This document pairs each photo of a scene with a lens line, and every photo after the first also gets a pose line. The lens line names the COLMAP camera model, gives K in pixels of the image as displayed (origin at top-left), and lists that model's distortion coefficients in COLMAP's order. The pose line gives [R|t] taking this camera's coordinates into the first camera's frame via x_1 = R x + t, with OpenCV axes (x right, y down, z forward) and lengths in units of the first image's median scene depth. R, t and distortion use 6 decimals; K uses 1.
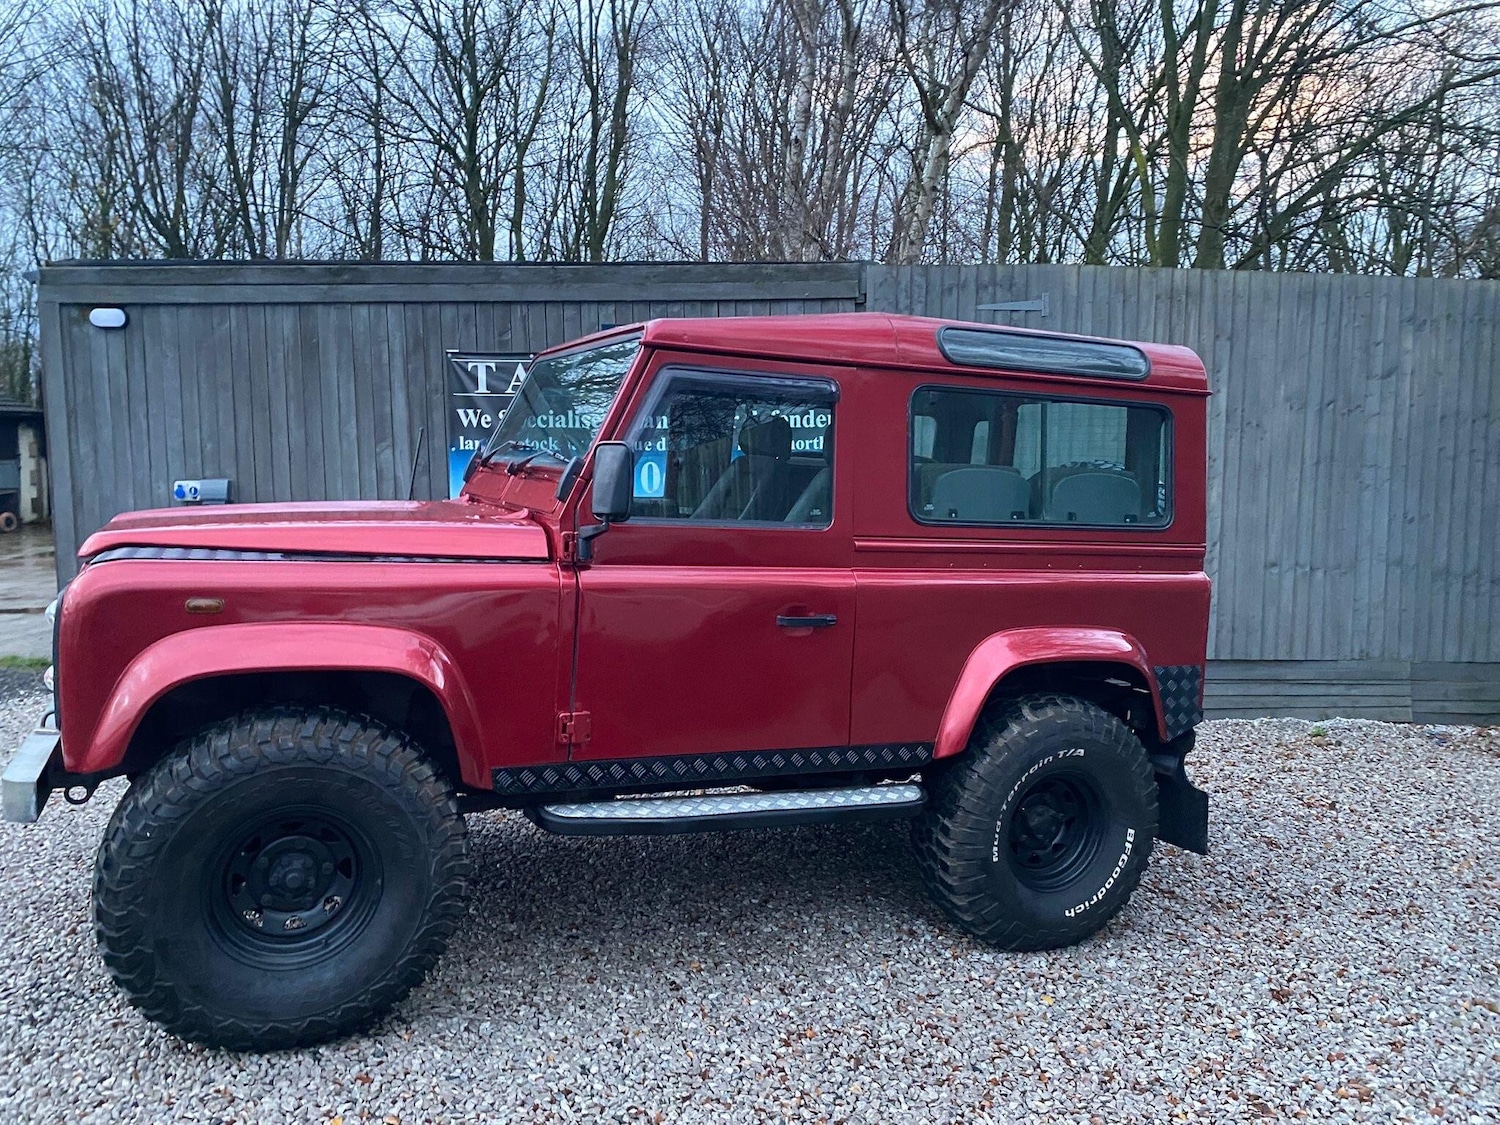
lens RADIAL K [[1135.0, 0, 741.1], [0, 1135.0, 545.0], [0, 0, 1]] dist [0.014376, -0.007591]
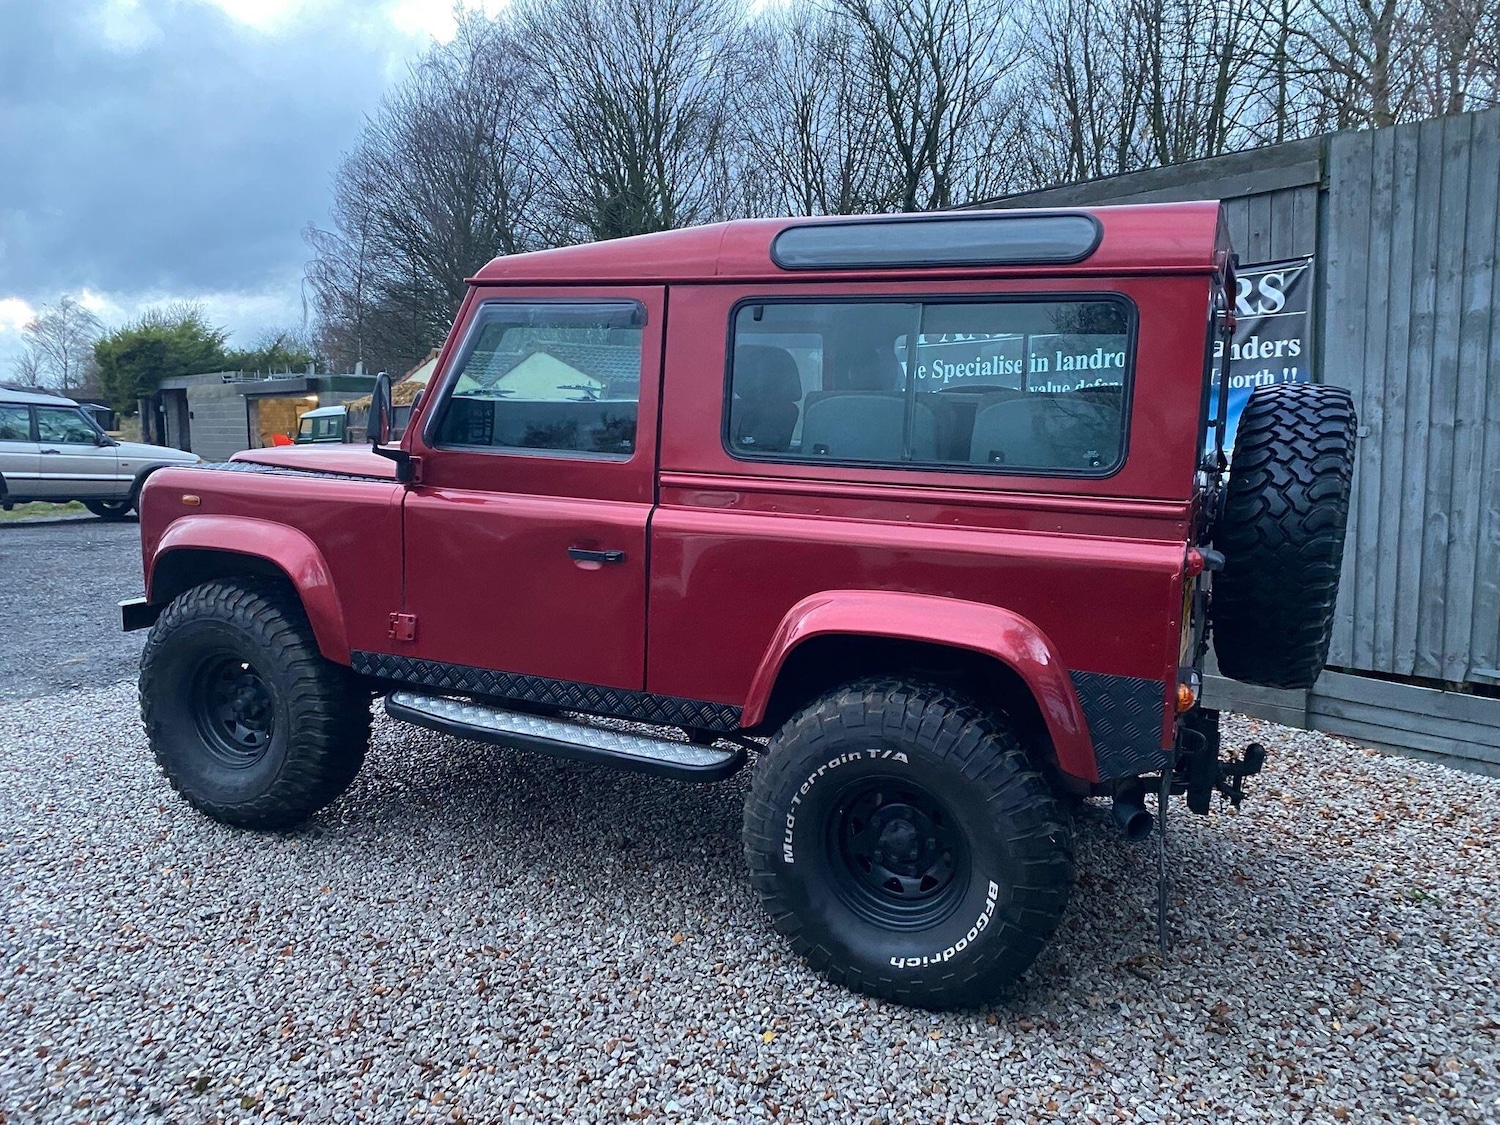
lens RADIAL K [[1148.2, 0, 773.0], [0, 1148.2, 544.0], [0, 0, 1]] dist [0.011335, -0.000778]
pose [[0.678384, 0.063610, -0.731949, 0.789187], [-0.046066, 0.997967, 0.044033, 0.006618], [0.733262, 0.003847, 0.679935, 0.400586]]
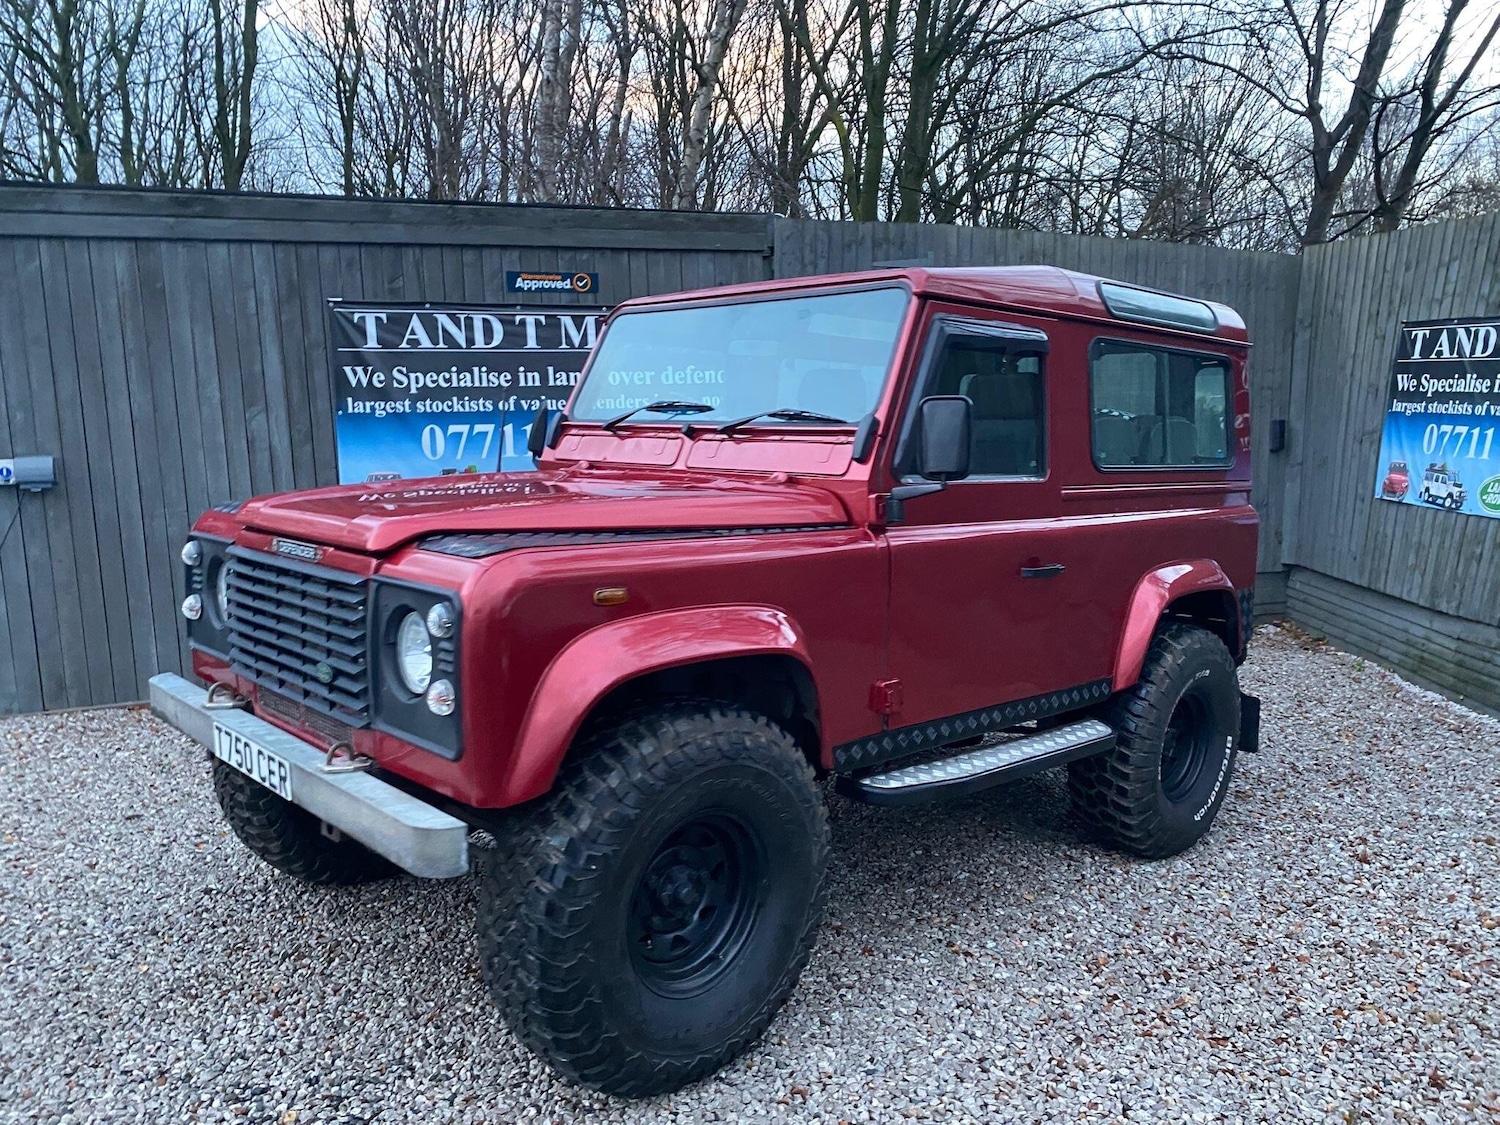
lens RADIAL K [[1137.0, 0, 761.4], [0, 1137.0, 555.7], [0, 0, 1]] dist [0.008530, -0.000352]
pose [[0.936026, -0.065287, 0.345822, -0.475809], [0.049045, 0.997252, 0.055522, -0.013794], [-0.348496, -0.035010, 0.936656, 0.116060]]
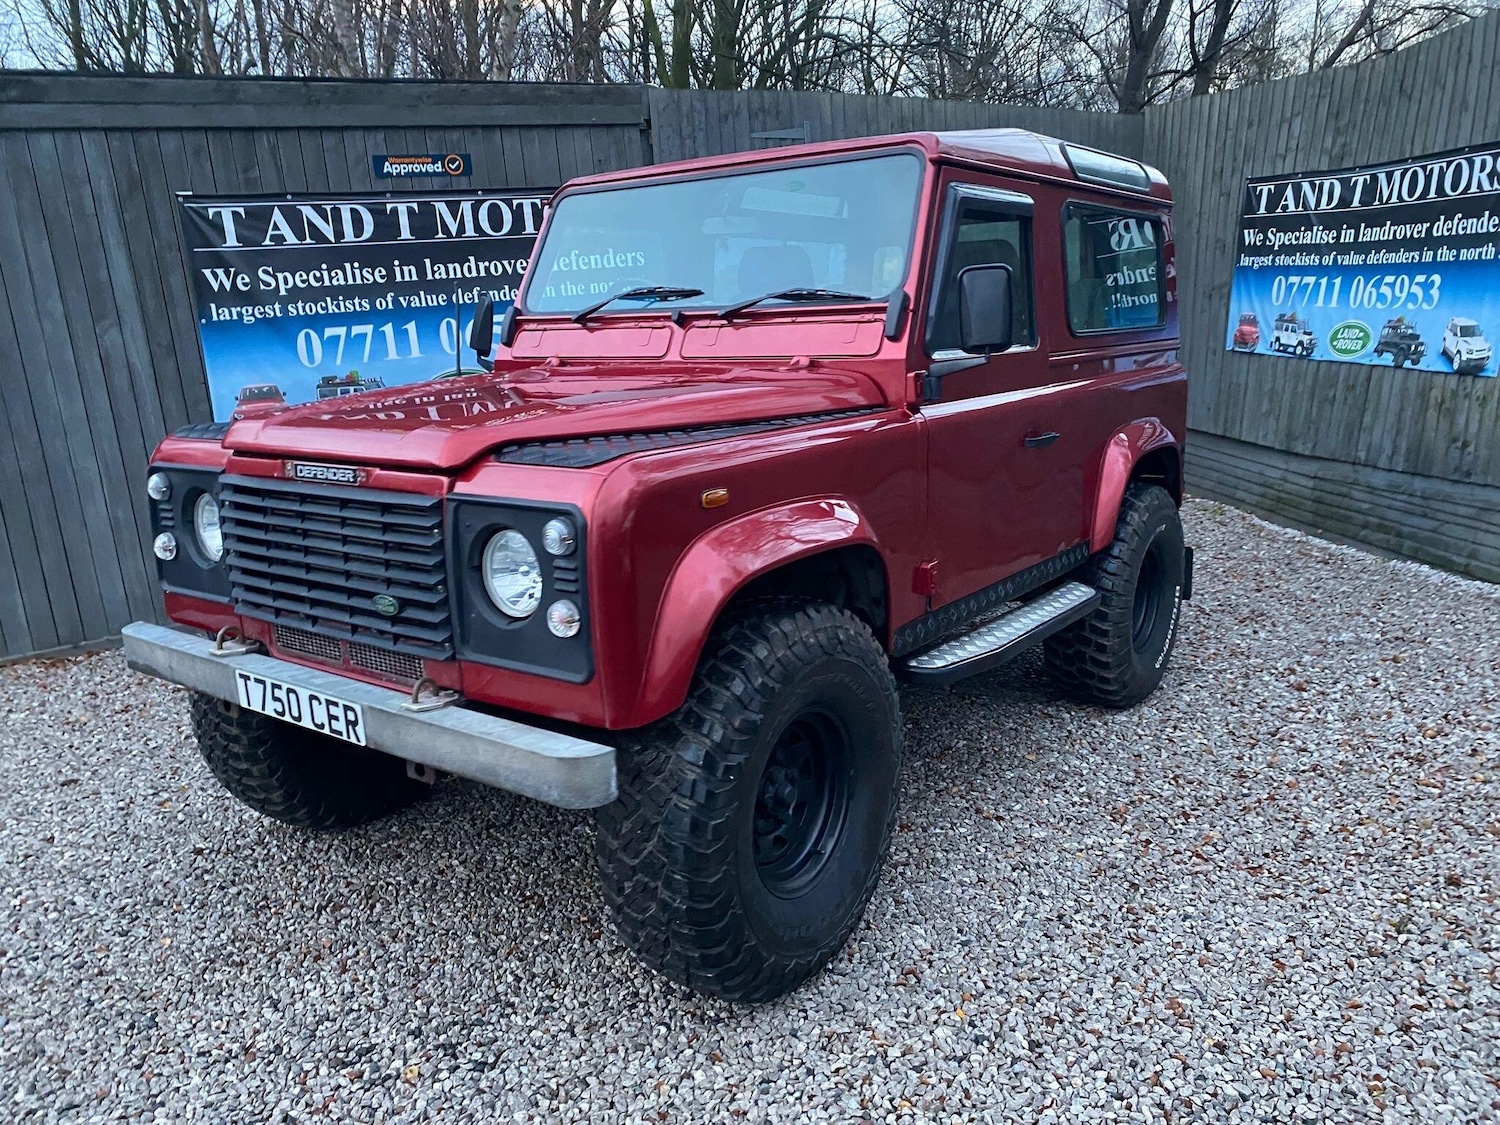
lens RADIAL K [[1140.9, 0, 739.9], [0, 1140.9, 537.0], [0, 0, 1]] dist [0.007192, 0.002904]
pose [[0.863276, -0.169305, 0.475490, -0.611756], [0.109825, 0.982500, 0.150441, -0.028134], [-0.492639, -0.077651, 0.866762, 0.207243]]
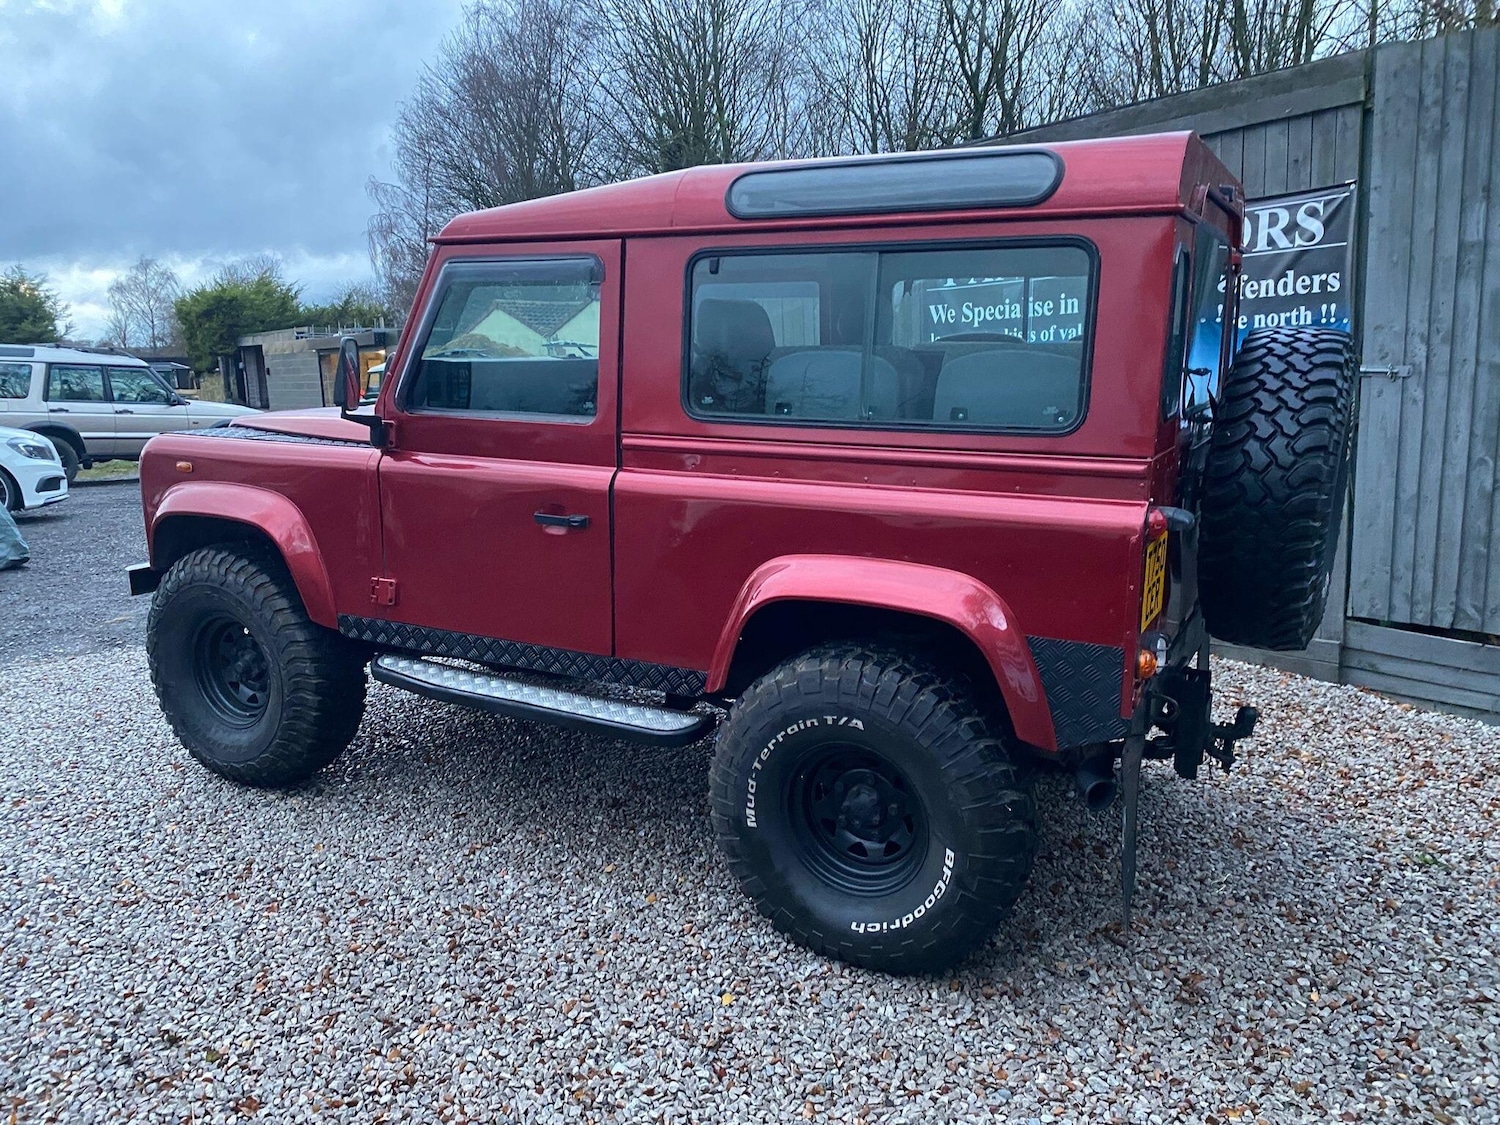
lens RADIAL K [[1145.2, 0, 770.6], [0, 1145.2, 568.0], [0, 0, 1]] dist [0.017763, -0.009301]
pose [[0.626520, 0.108162, -0.771864, 0.827495], [-0.028958, 0.992871, 0.115627, -0.008134], [0.778868, -0.050091, 0.625185, 0.477397]]
